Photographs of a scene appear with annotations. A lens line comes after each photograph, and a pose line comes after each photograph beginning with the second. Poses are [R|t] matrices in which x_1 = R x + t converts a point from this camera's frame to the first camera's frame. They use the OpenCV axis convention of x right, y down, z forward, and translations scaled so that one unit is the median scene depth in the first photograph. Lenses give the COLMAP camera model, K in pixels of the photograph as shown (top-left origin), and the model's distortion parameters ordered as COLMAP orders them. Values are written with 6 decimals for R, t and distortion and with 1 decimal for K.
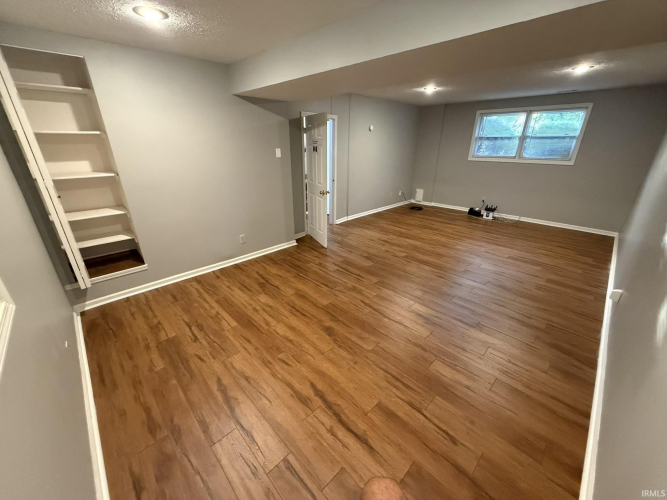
lens RADIAL K [[266.3, 0, 335.8], [0, 266.3, 248.2], [0, 0, 1]] dist [0.001897, 0.000294]
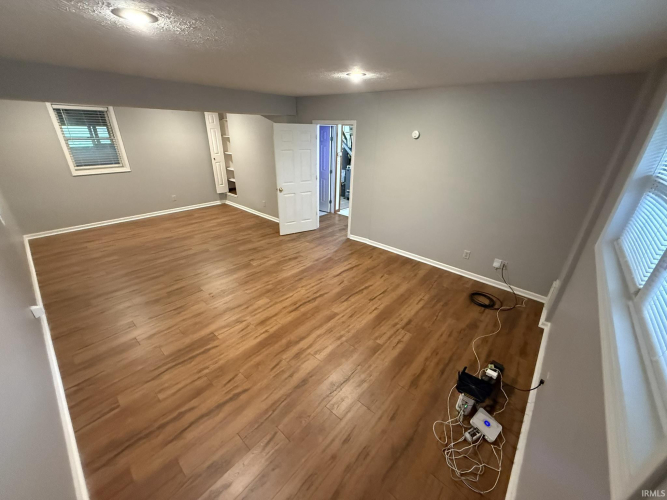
lens RADIAL K [[266.3, 0, 335.5], [0, 266.3, 251.4], [0, 0, 1]] dist [0.001897, 0.000294]
pose [[0.074813, 0.423151, -0.902965, 1.093966], [-0.391659, 0.845206, 0.363634, -0.472024], [0.917064, 0.326450, 0.228963, 0.970024]]
